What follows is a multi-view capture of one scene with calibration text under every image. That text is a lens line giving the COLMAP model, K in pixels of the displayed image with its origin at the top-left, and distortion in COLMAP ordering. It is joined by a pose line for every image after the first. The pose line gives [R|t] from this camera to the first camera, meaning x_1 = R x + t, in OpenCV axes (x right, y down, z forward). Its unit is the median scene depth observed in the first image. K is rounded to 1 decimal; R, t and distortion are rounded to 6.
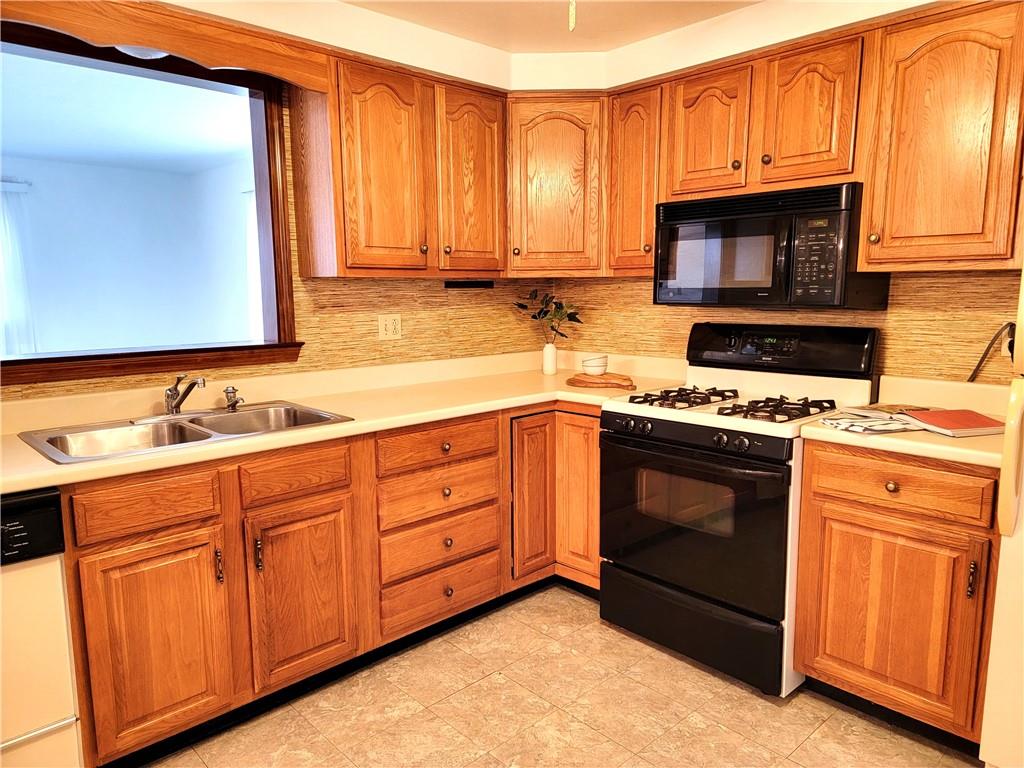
lens RADIAL K [[710.5, 0, 513.1], [0, 710.5, 395.7], [0, 0, 1]] dist [0.082024, -0.066342]
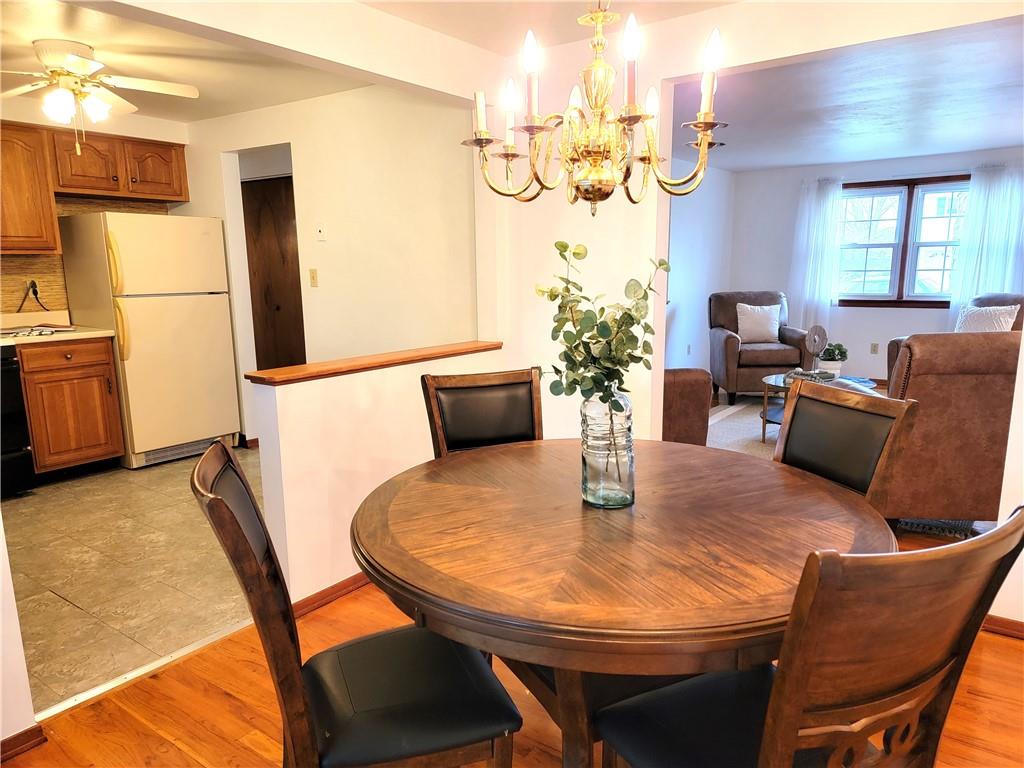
lens RADIAL K [[717.7, 0, 515.0], [0, 717.7, 404.5], [0, 0, 1]] dist [0.087973, -0.066556]
pose [[-0.169641, -0.189378, 0.967139, -1.451301], [0.161948, 0.962665, 0.216908, 0.004412], [-0.972108, 0.193423, -0.132638, 0.028140]]
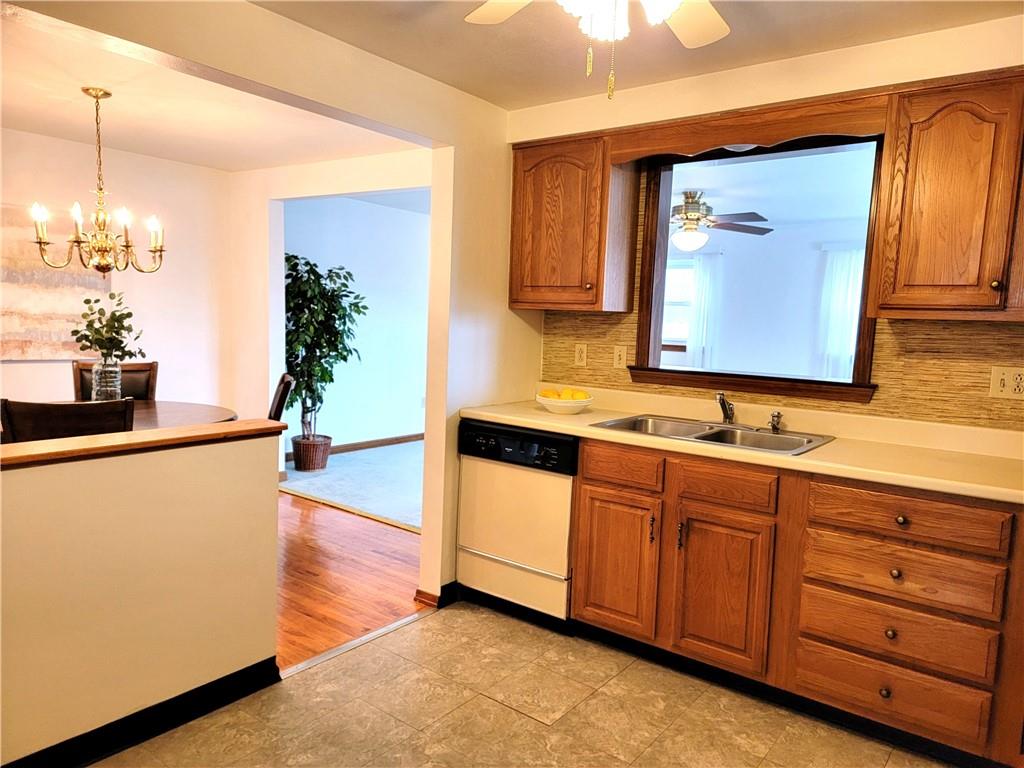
lens RADIAL K [[717.7, 0, 515.0], [0, 717.7, 404.5], [0, 0, 1]] dist [0.087973, -0.066556]
pose [[0.151807, 0.132425, -0.979499, 0.684579], [-0.190191, 0.976379, 0.102527, -0.064004], [0.969939, 0.170727, 0.173408, 0.397150]]
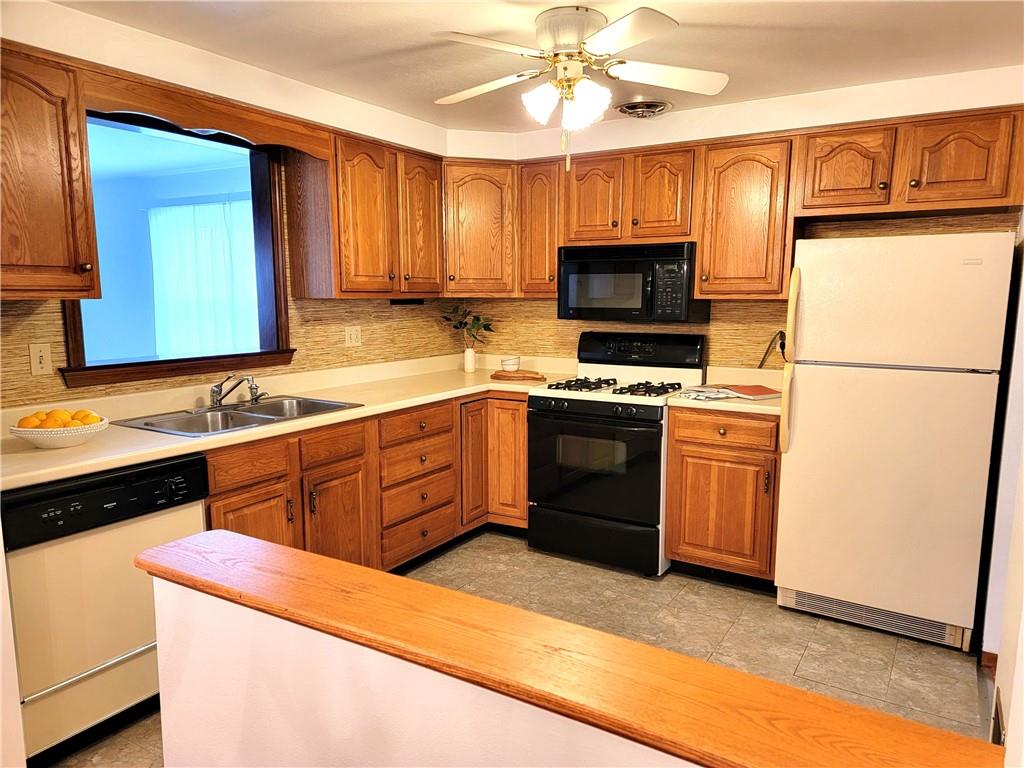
lens RADIAL K [[717.7, 0, 515.0], [0, 717.7, 404.5], [0, 0, 1]] dist [0.087973, -0.066556]
pose [[0.966110, -0.032769, 0.256042, -0.279556], [0.032109, 0.999462, 0.006759, 0.030211], [-0.256125, 0.001692, 0.966642, -0.373725]]
